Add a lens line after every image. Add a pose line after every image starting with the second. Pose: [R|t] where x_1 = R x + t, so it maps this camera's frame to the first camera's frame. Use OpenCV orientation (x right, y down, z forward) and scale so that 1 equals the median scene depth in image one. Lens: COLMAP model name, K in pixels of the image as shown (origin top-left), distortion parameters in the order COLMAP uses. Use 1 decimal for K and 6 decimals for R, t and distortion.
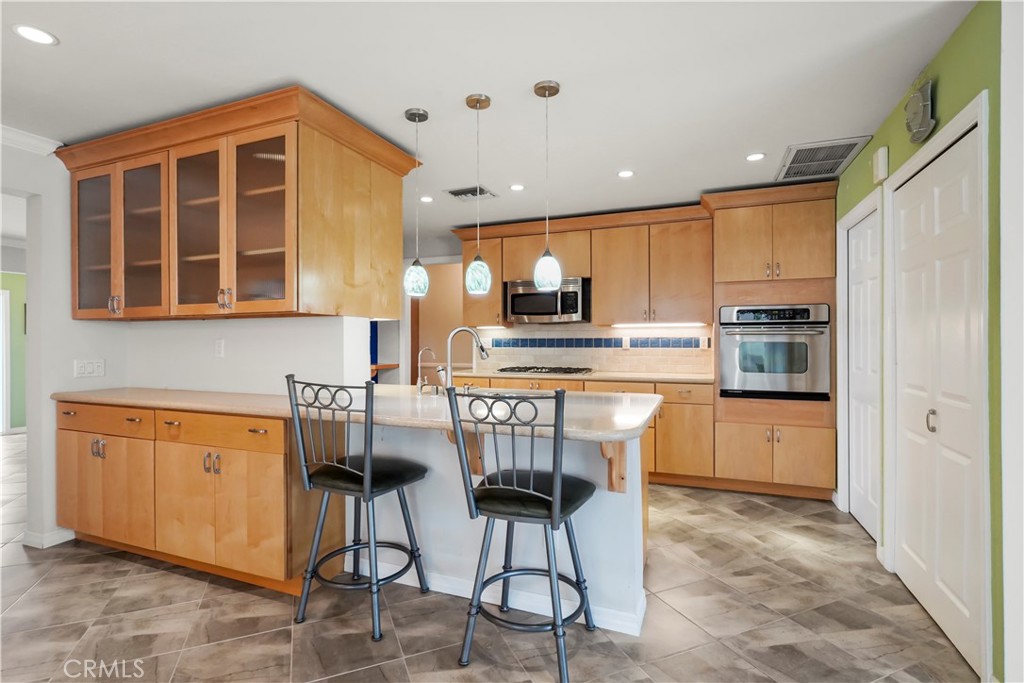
lens RADIAL K [[487.2, 0, 512.0], [0, 487.2, 341.5], [0, 0, 1]] dist [-0.000646, -0.000471]
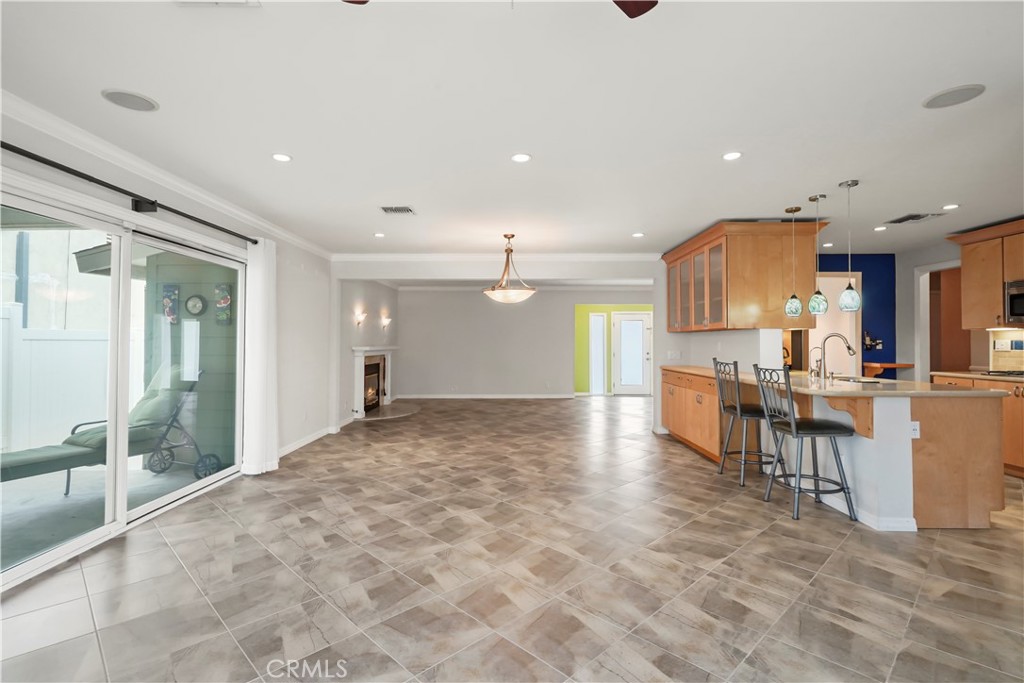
lens RADIAL K [[487.2, 0, 512.0], [0, 487.2, 341.5], [0, 0, 1]] dist [-0.000646, -0.000471]
pose [[0.375522, 0.000769, -0.926813, 0.893217], [-0.002464, 0.999997, -0.000169, -0.002216], [0.926810, 0.002347, 0.375523, -0.483496]]
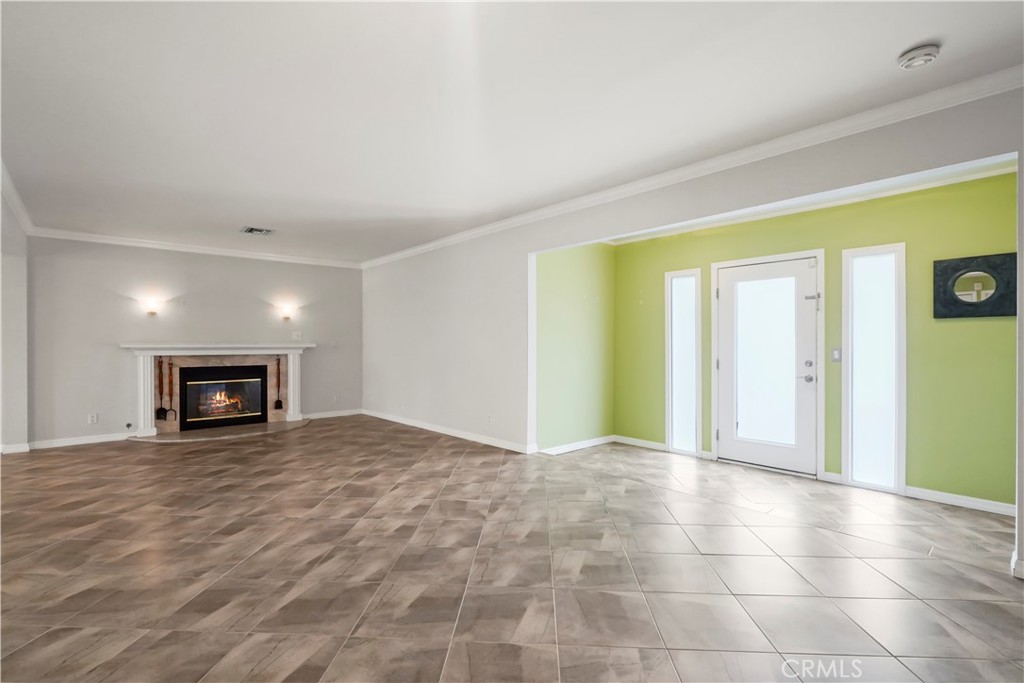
lens RADIAL K [[472.5, 0, 501.3], [0, 472.5, 337.3], [0, 0, 1]] dist [-0.000362, -0.000290]
pose [[-0.461754, -0.004006, -0.886999, -0.830005], [0.000237, 0.999989, -0.004639, 0.023254], [0.887008, -0.002352, -0.461749, 2.040047]]
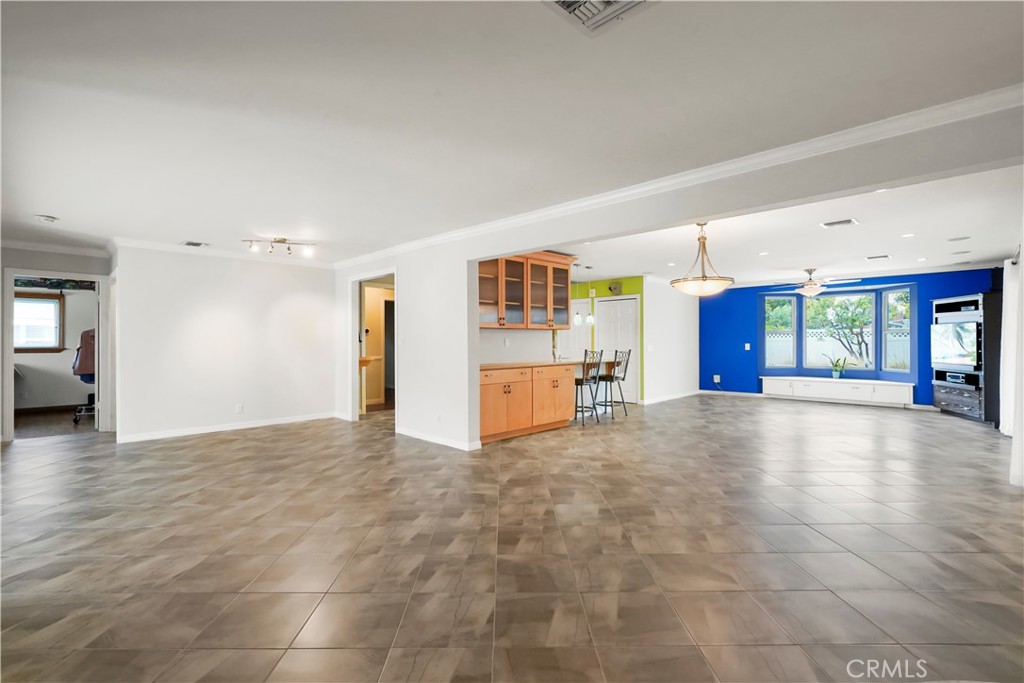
lens RADIAL K [[472.5, 0, 501.3], [0, 472.5, 337.3], [0, 0, 1]] dist [-0.000362, -0.000290]
pose [[0.405993, 0.009052, 0.913831, -2.658105], [0.005341, 0.999910, -0.012278, 0.017718], [-0.913861, 0.009866, 0.405908, 0.173846]]
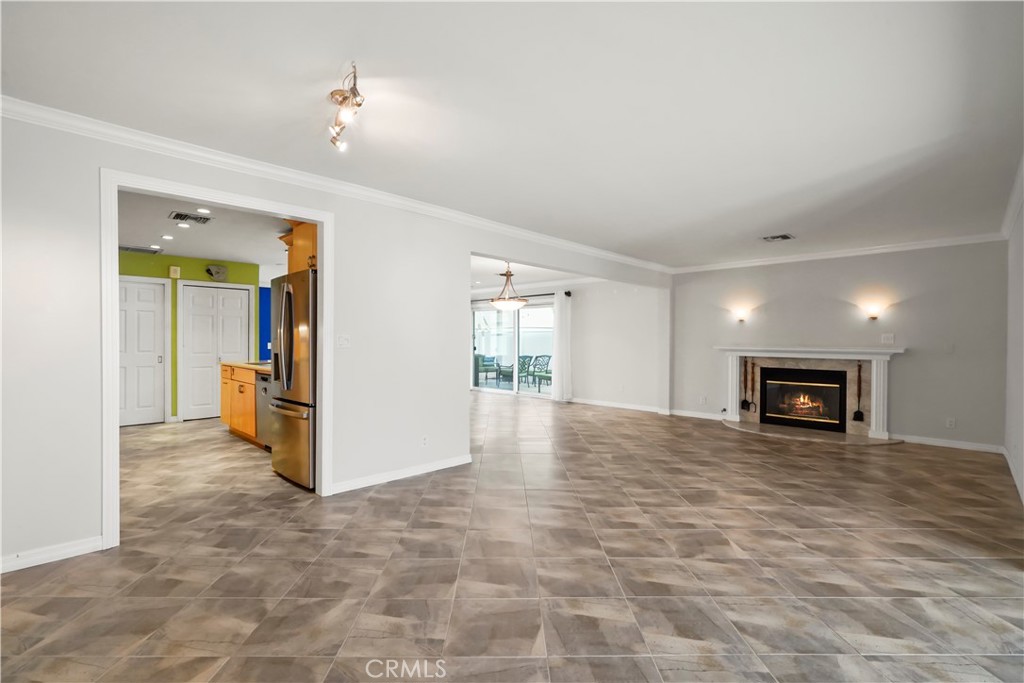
lens RADIAL K [[469.3, 0, 512.0], [0, 469.3, 341.5], [0, 0, 1]] dist [-0.010169, -0.000235]
pose [[-0.921540, -0.001832, 0.388280, -1.809953], [0.000500, 0.999982, 0.005905, 0.002259], [-0.388284, 0.005636, -0.921523, 2.483199]]
